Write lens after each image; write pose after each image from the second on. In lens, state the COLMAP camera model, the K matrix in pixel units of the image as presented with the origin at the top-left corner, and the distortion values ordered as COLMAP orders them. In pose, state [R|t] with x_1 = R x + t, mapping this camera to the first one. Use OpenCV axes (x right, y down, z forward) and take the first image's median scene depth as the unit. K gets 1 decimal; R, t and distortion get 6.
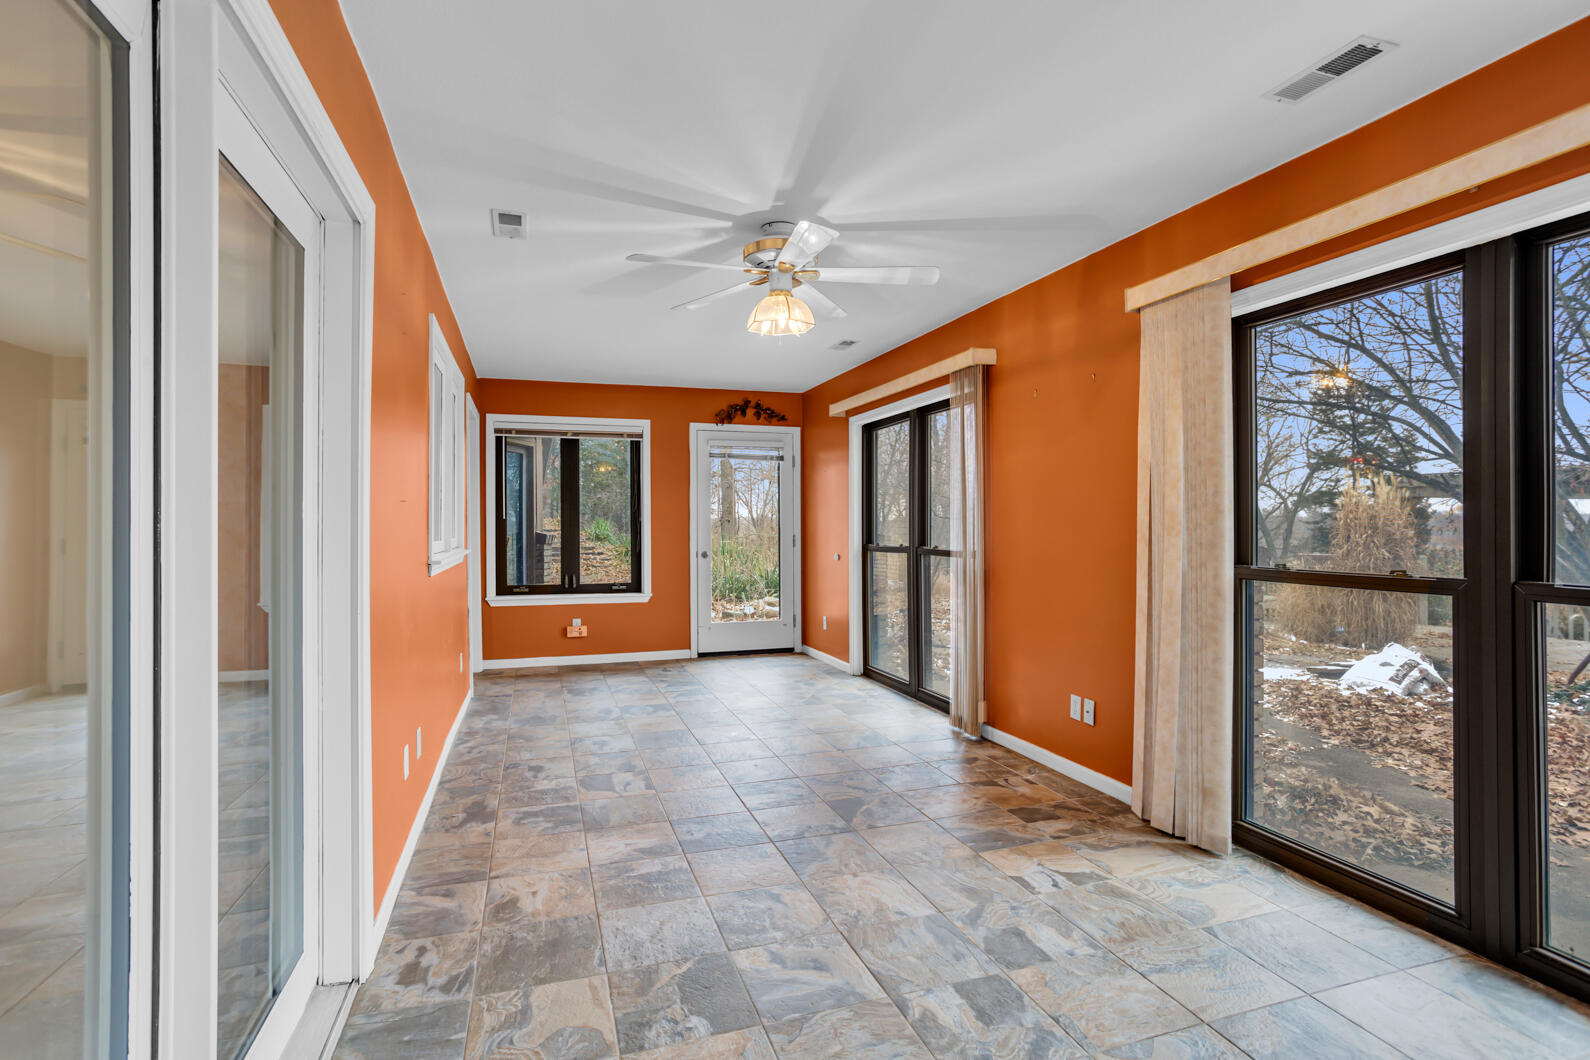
lens RADIAL K [[764.4, 0, 789.6], [0, 764.4, 512.6], [0, 0, 1]] dist [-0.054519, 0.040473]
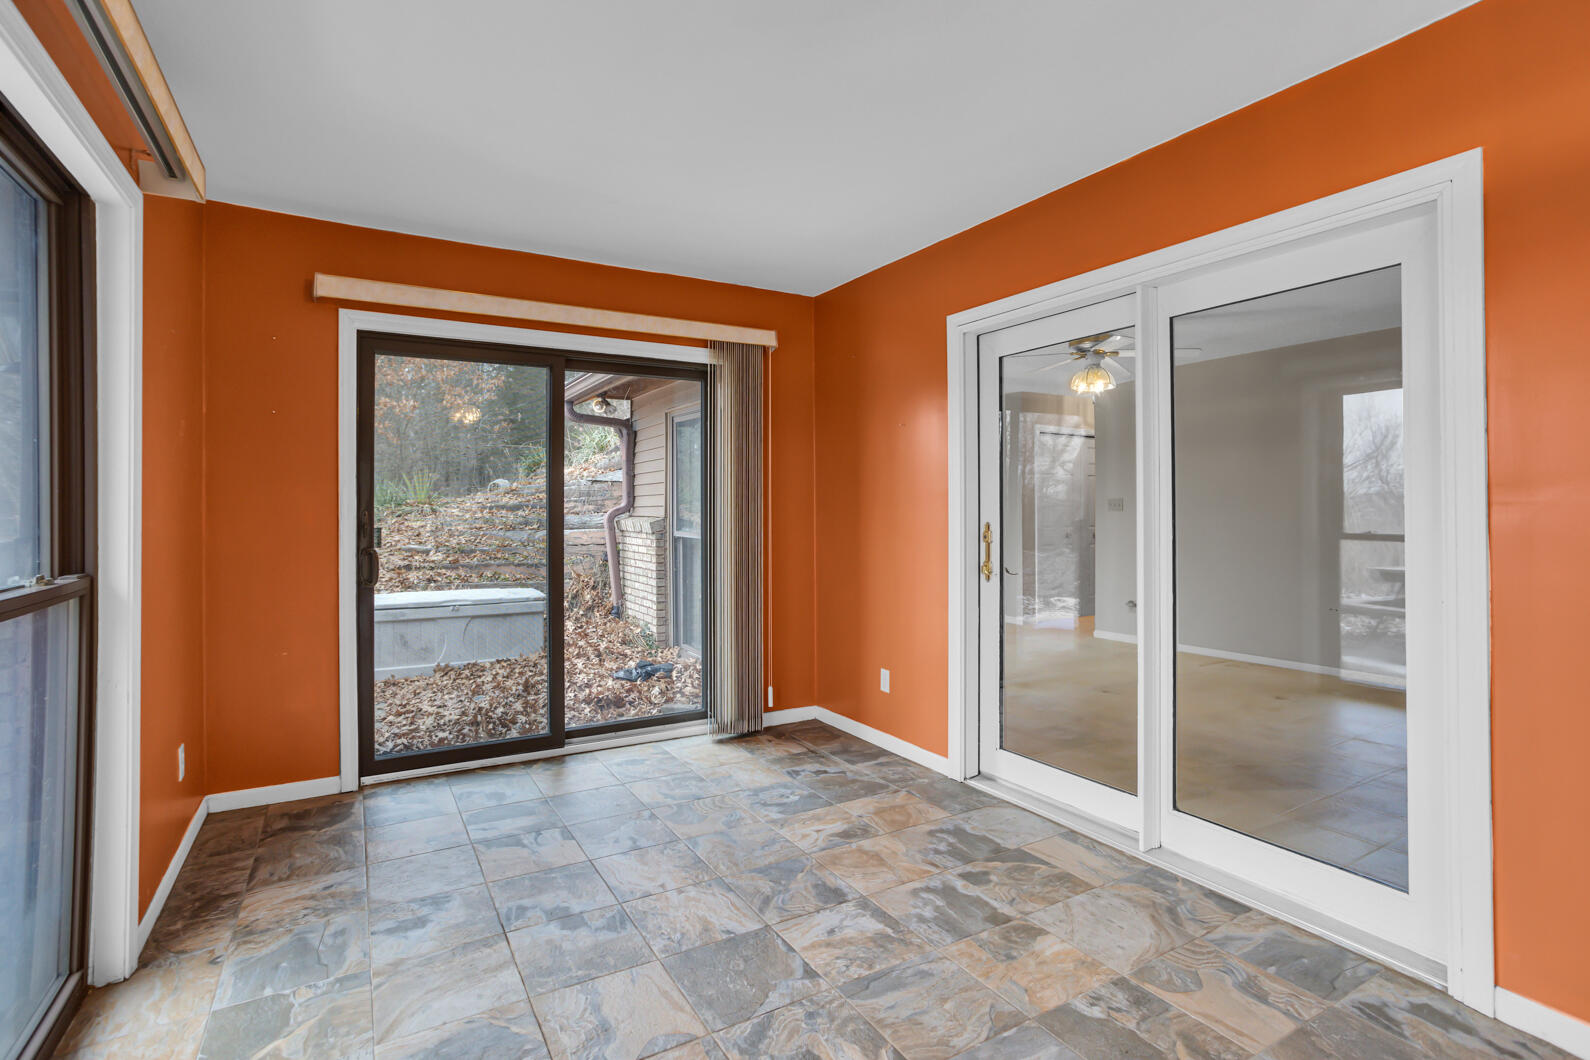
lens RADIAL K [[769.1, 0, 788.3], [0, 769.1, 506.5], [0, 0, 1]] dist [-0.045582, 0.023443]
pose [[-0.979601, 0.003697, -0.200920, 0.339833], [0.007513, 0.999806, -0.018232, 0.019437], [0.200814, -0.019369, -0.979438, 1.383389]]
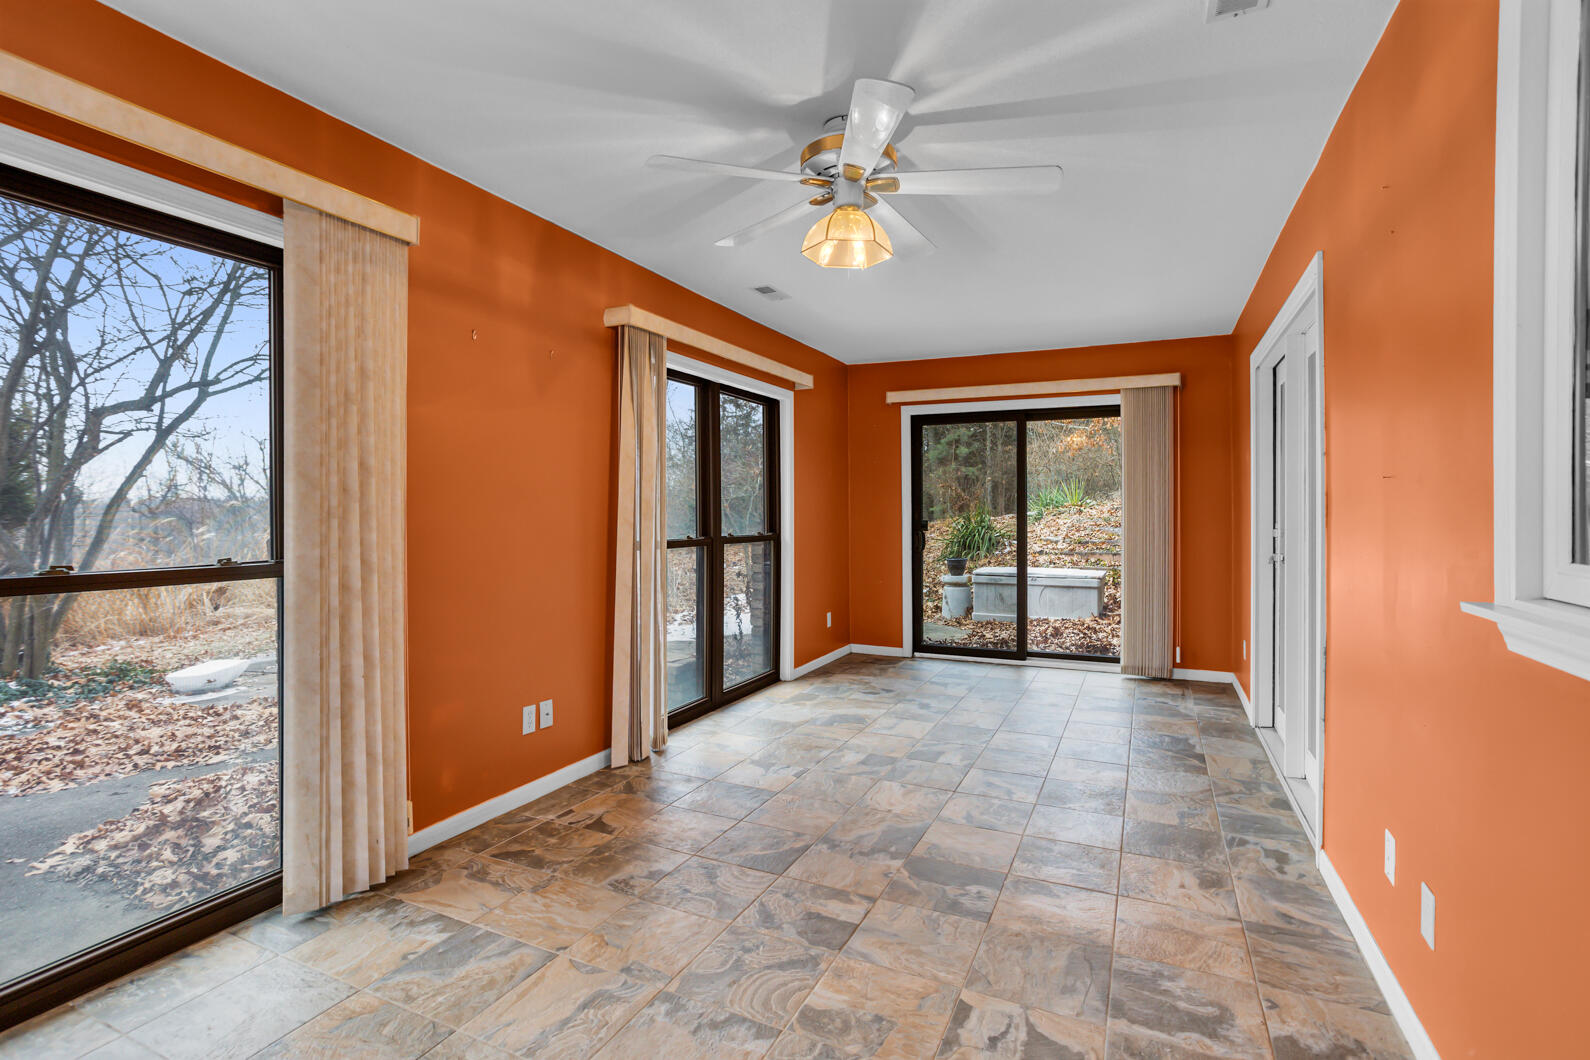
lens RADIAL K [[764.4, 0, 789.6], [0, 764.4, 512.6], [0, 0, 1]] dist [-0.054519, 0.040473]
pose [[-0.720526, -0.000181, 0.693428, -0.636839], [-0.010183, 0.999895, -0.010320, 0.033522], [-0.693353, -0.014497, -0.720452, 2.029773]]
